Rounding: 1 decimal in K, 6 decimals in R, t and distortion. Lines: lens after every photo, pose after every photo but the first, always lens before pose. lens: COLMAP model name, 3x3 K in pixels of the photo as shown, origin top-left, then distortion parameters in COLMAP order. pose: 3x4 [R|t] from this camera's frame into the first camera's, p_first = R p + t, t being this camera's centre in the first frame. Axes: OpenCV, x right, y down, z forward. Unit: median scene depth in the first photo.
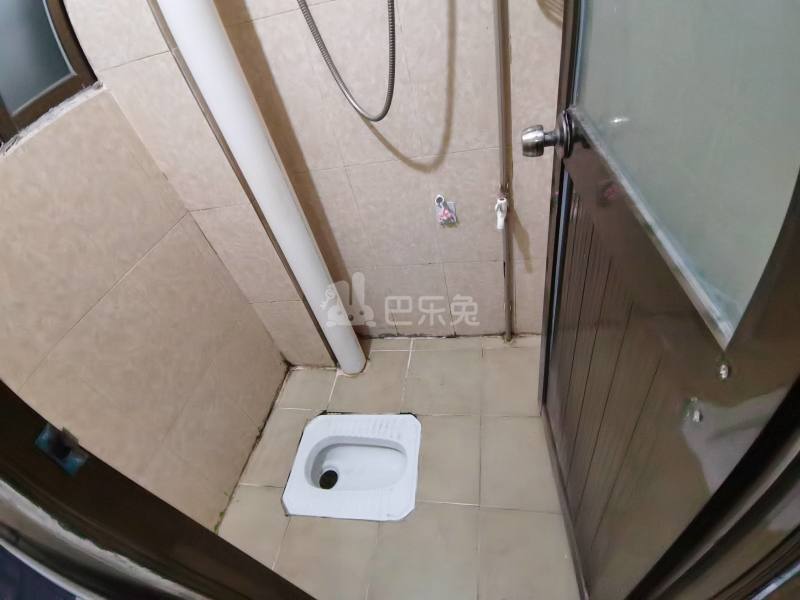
lens RADIAL K [[391.3, 0, 400.0], [0, 391.3, 300.0], [0, 0, 1]] dist [0.007548, -0.000482]
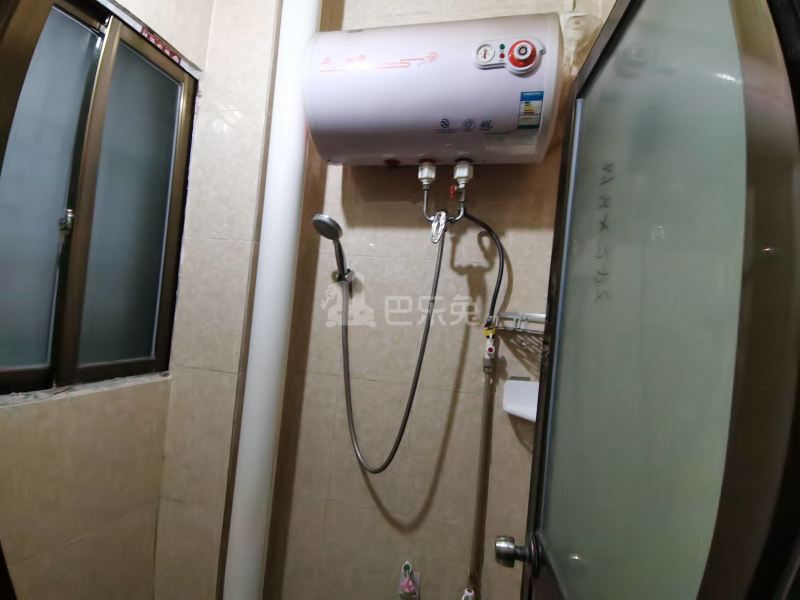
lens RADIAL K [[391.3, 0, 400.0], [0, 391.3, 300.0], [0, 0, 1]] dist [0.007548, -0.000482]
pose [[0.954209, 0.293363, -0.058505, -0.061411], [-0.249632, 0.673143, -0.696105, -0.026618], [-0.164829, 0.678835, 0.715552, -0.160307]]
